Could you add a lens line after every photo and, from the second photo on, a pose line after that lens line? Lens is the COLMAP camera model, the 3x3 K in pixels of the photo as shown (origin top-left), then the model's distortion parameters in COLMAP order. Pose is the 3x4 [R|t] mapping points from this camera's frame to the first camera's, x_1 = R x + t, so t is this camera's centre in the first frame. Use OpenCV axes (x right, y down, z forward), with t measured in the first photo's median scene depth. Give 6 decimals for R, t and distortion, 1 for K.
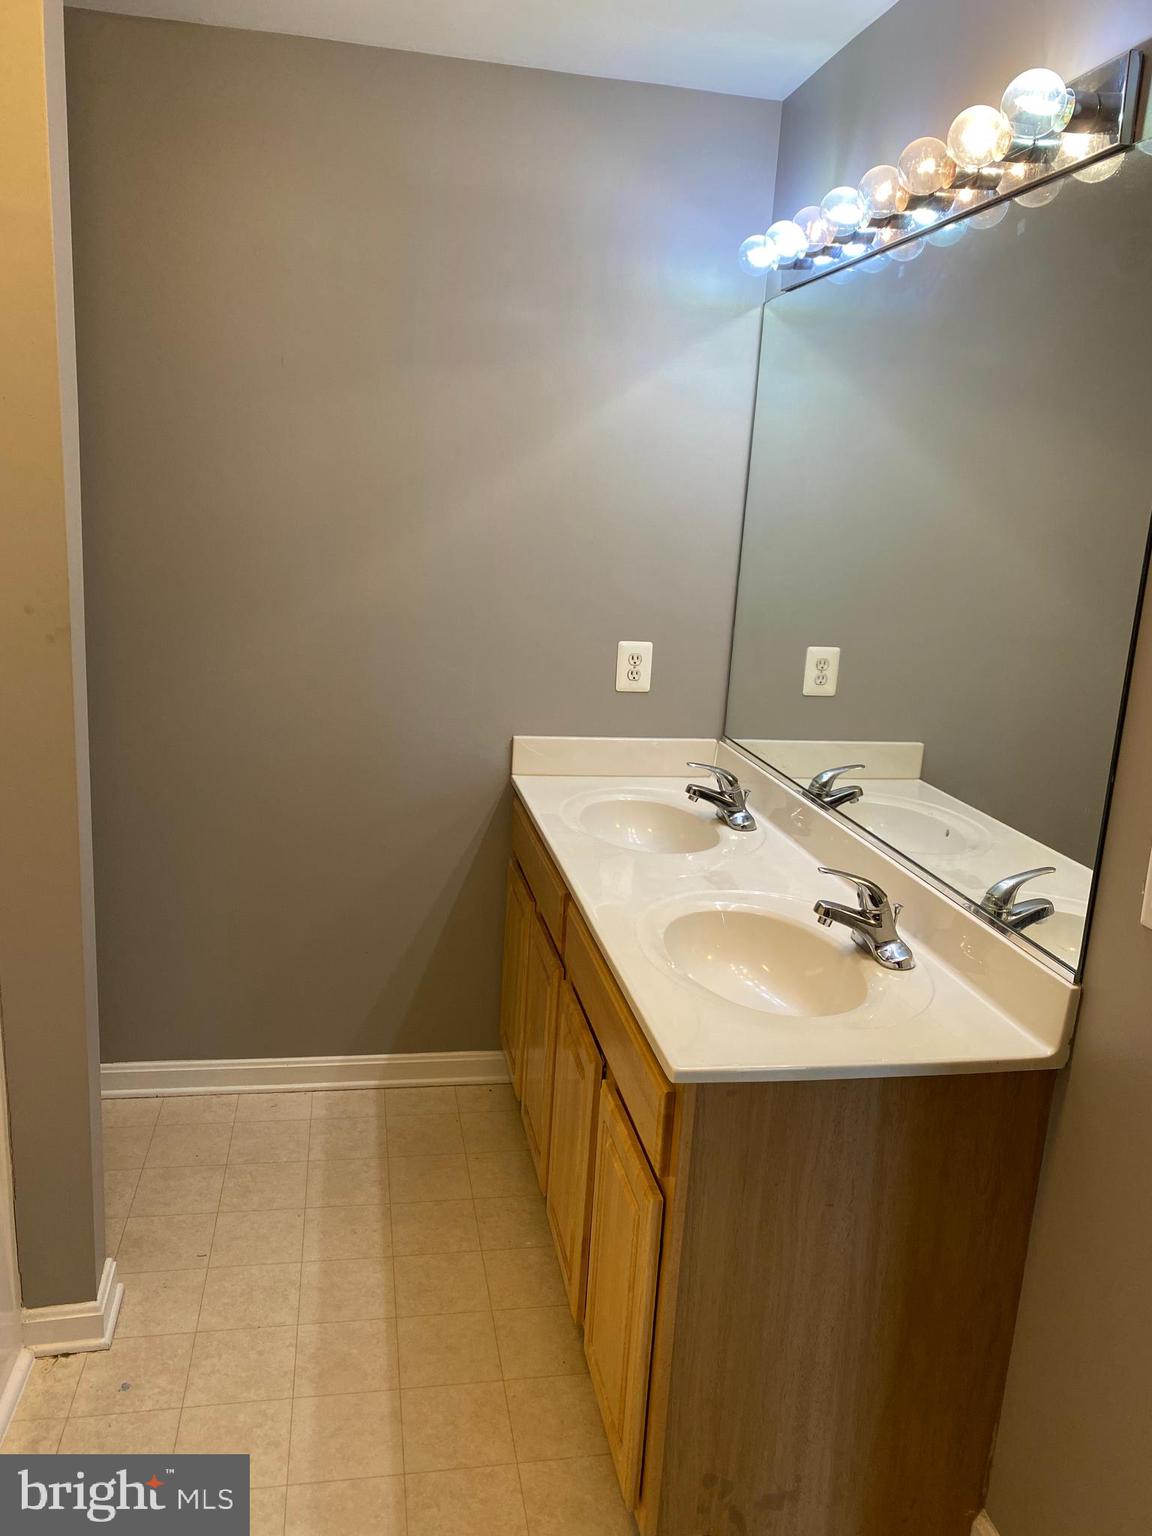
lens RADIAL K [[1164.4, 0, 565.1], [0, 1164.4, 758.3], [0, 0, 1]] dist [-0.004915, -0.003117]
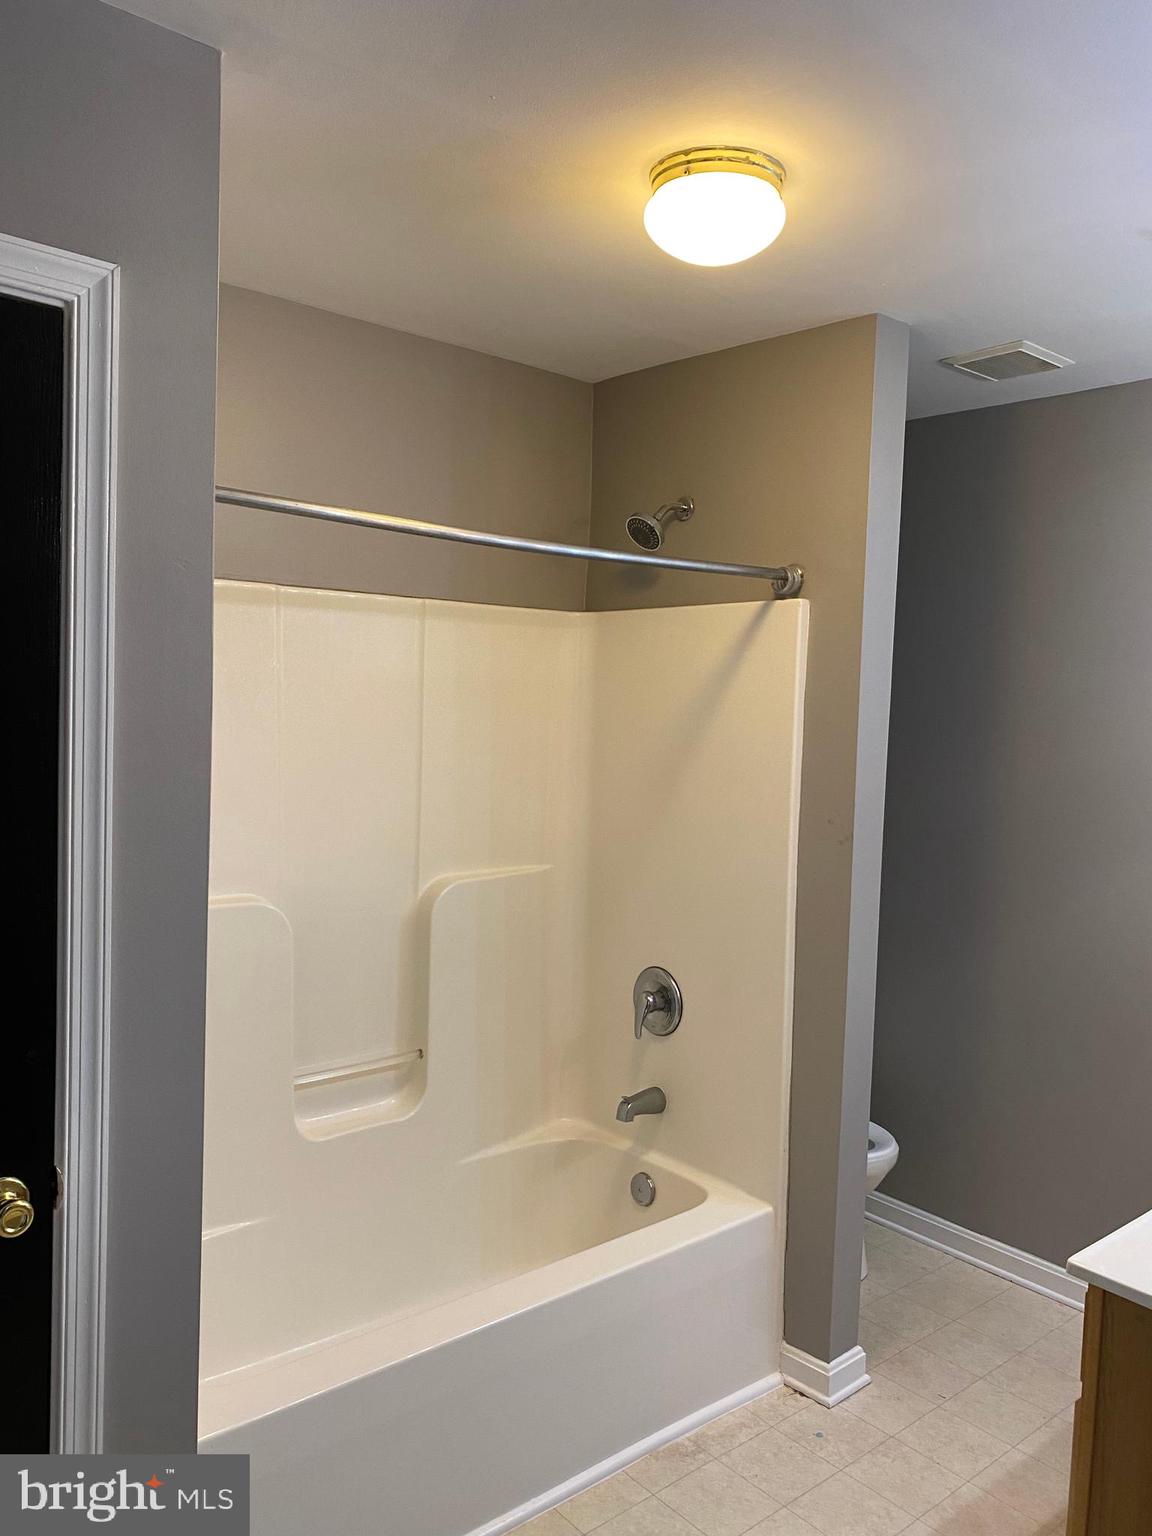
lens RADIAL K [[1164.4, 0, 565.1], [0, 1164.4, 758.3], [0, 0, 1]] dist [-0.004915, -0.003117]
pose [[0.500688, 0.008675, -0.865584, 0.546820], [-0.205484, 0.972559, -0.109113, 0.020533], [0.840885, 0.232495, 0.488731, -0.017821]]
